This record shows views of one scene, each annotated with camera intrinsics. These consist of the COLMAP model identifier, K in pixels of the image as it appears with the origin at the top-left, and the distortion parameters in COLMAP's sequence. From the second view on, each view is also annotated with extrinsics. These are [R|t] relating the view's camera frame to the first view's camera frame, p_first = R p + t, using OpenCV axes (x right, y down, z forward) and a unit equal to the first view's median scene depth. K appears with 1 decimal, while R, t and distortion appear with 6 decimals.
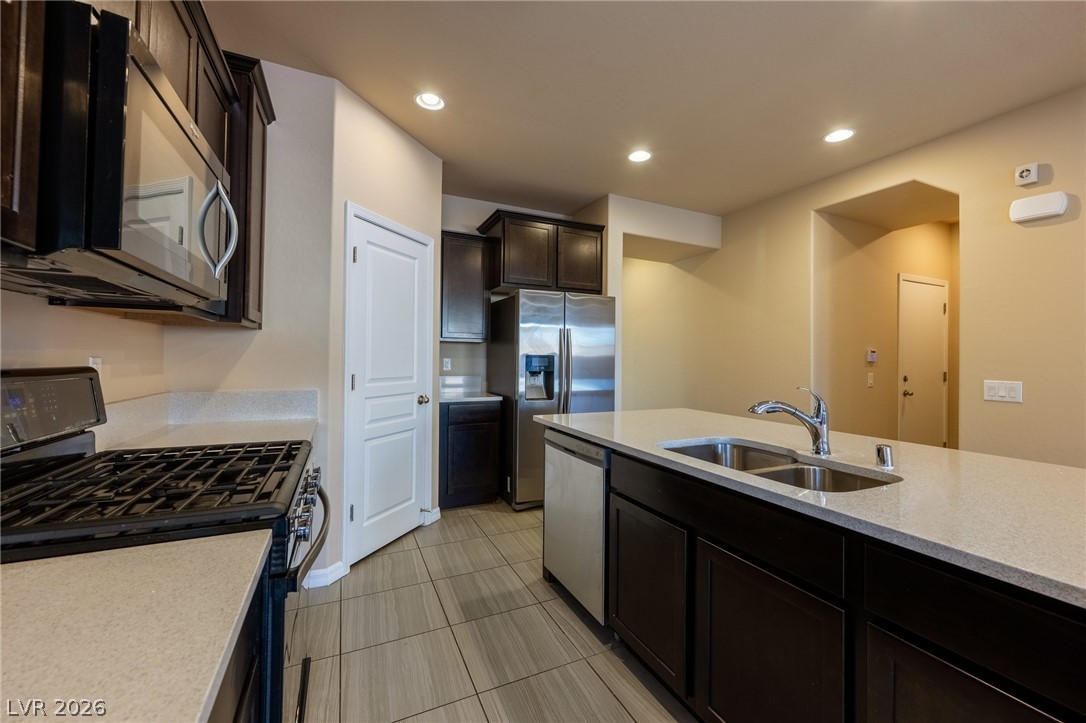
lens RADIAL K [[436.0, 0, 556.0], [0, 436.0, 354.5], [0, 0, 1]] dist [-0.003717, -0.000149]
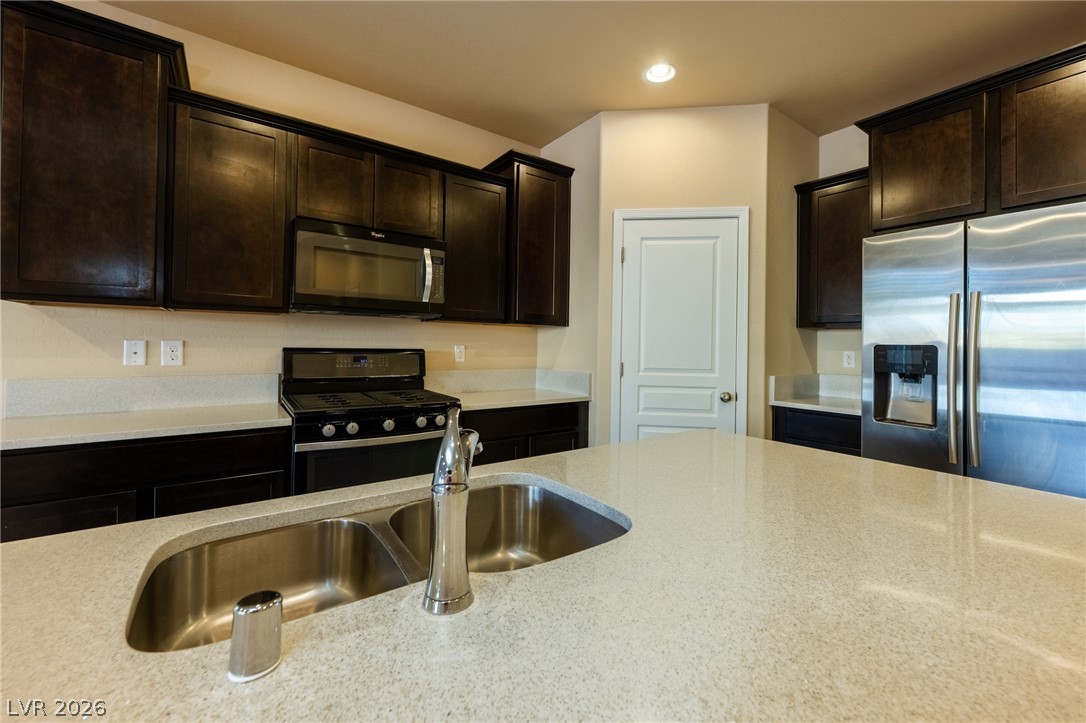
lens RADIAL K [[439.3, 0, 563.3], [0, 439.3, 347.6], [0, 0, 1]] dist [-0.007882, -0.000132]
pose [[0.206657, -0.004932, -0.978401, 0.448661], [-0.004500, 0.999972, -0.005991, 0.010803], [0.978403, 0.005641, 0.206629, 0.463771]]
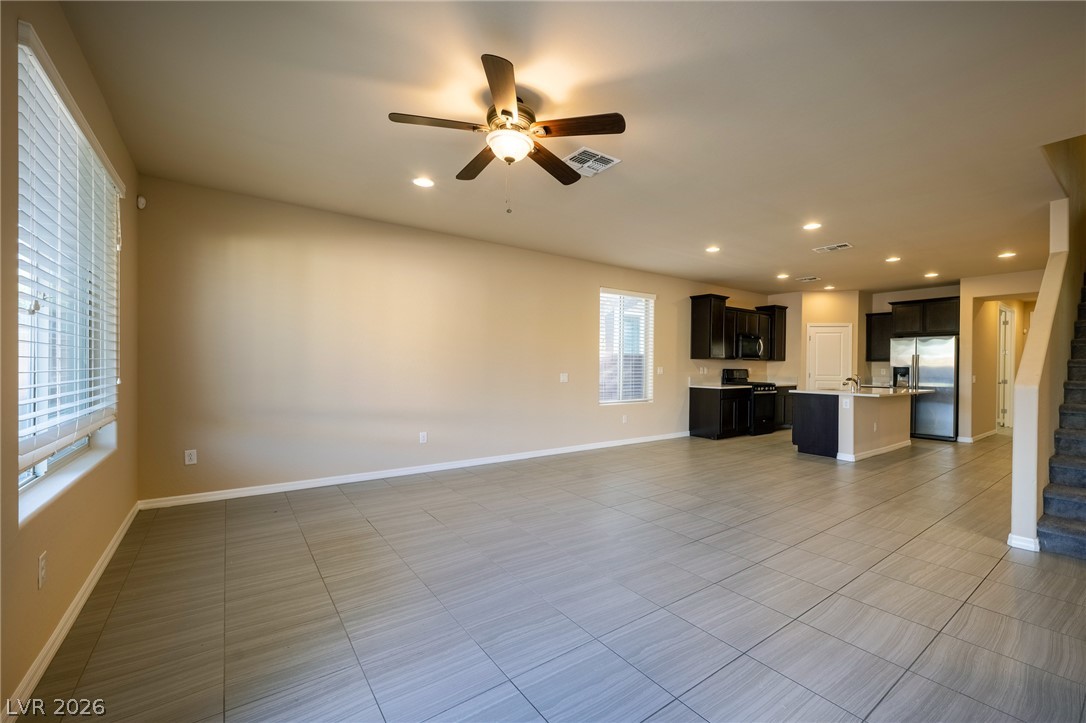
lens RADIAL K [[443.6, 0, 555.0], [0, 443.6, 373.9], [0, 0, 1]] dist [-0.002229, -0.000009]
pose [[0.190025, 0.007648, -0.981750, 1.931768], [0.003433, 0.999958, 0.008455, 0.011967], [0.981773, -0.004977, 0.189990, -1.221354]]
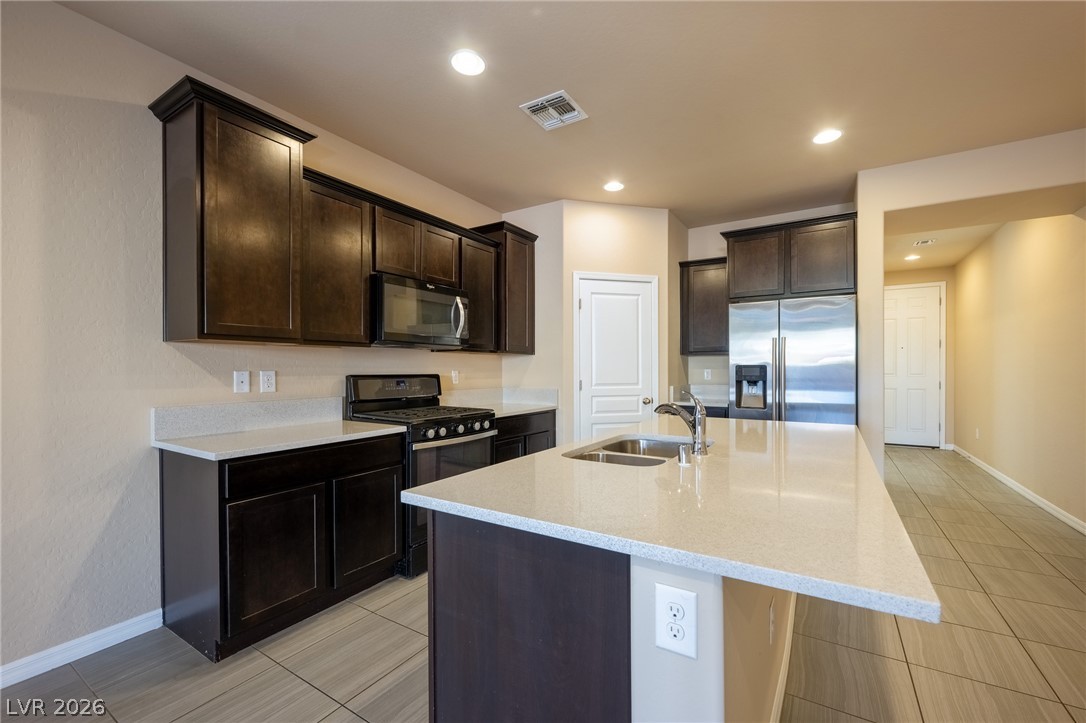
lens RADIAL K [[441.2, 0, 560.2], [0, 441.2, 372.7], [0, 0, 1]] dist [0.002364, 0.000012]
pose [[0.552675, -0.007506, -0.833363, 0.610302], [0.017481, 0.999844, 0.002588, 0.009593], [0.833213, -0.015999, 0.552720, 0.045065]]
